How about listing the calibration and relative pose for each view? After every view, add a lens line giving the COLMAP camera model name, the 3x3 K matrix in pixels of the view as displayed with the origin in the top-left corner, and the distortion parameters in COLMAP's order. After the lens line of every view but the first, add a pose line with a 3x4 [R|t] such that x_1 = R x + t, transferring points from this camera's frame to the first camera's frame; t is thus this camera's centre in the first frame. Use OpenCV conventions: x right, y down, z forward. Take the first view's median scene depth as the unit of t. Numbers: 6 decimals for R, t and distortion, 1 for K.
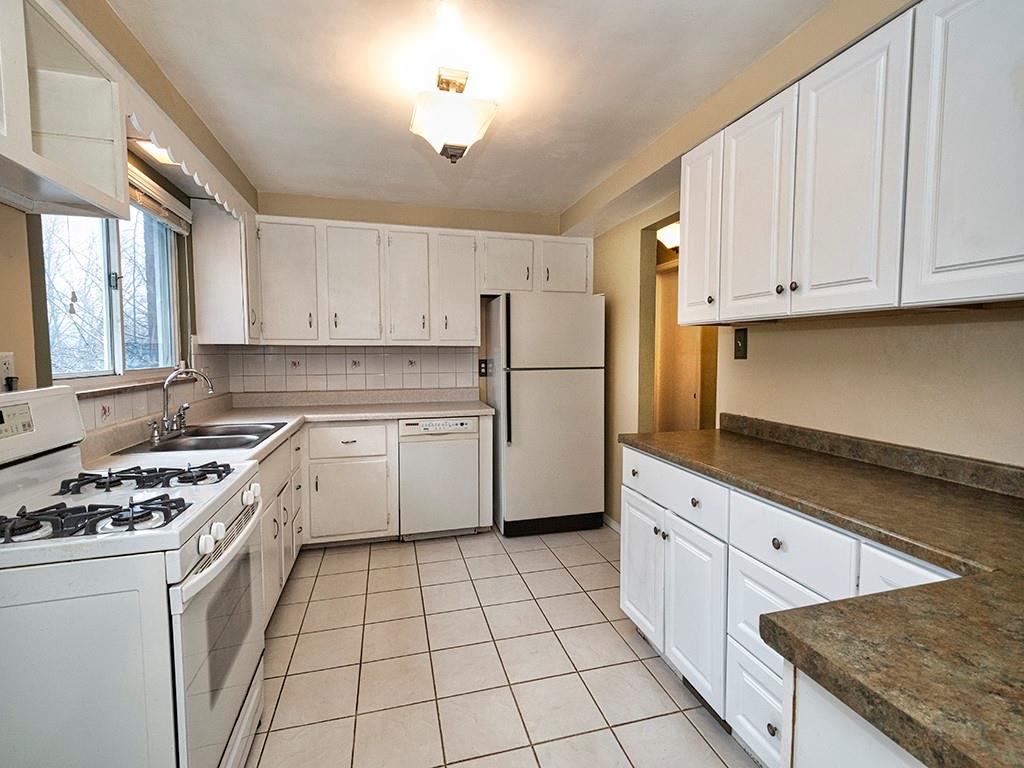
lens RADIAL K [[449.3, 0, 507.4], [0, 449.3, 376.5], [0, 0, 1]] dist [0.009446, -0.002292]
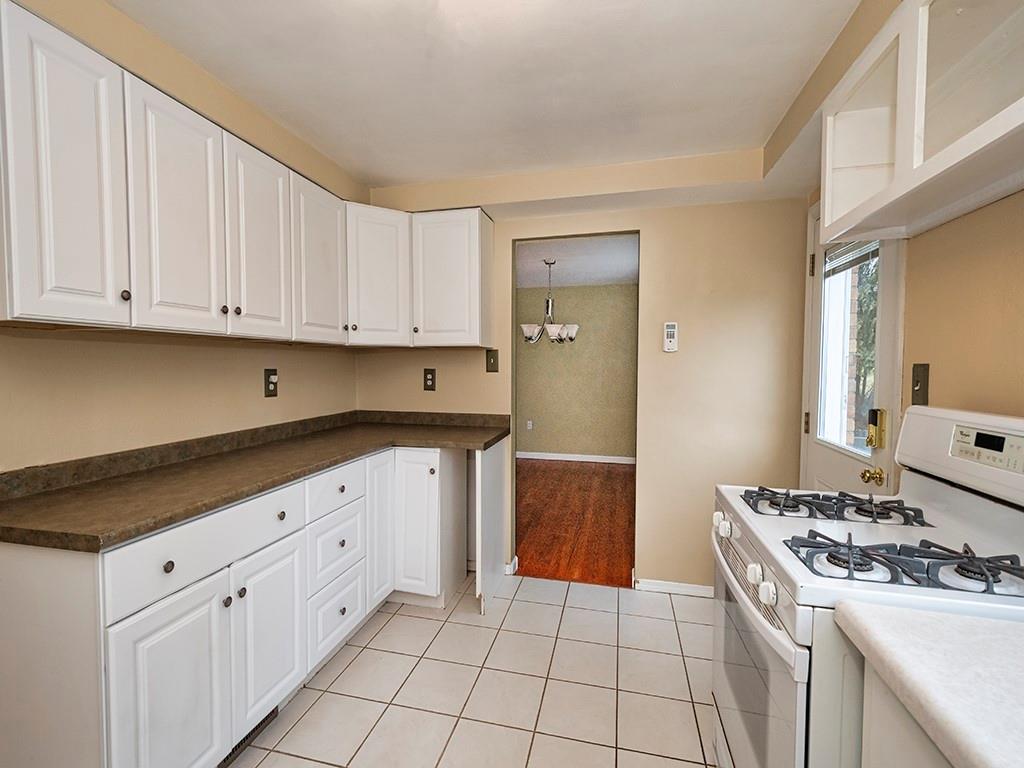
lens RADIAL K [[449.3, 0, 504.7], [0, 449.3, 386.5], [0, 0, 1]] dist [0.009446, -0.002292]
pose [[-0.870731, -0.024357, 0.491156, -0.505142], [0.026010, 0.995094, 0.095459, -0.092793], [-0.491072, 0.095894, -0.865825, 1.580398]]
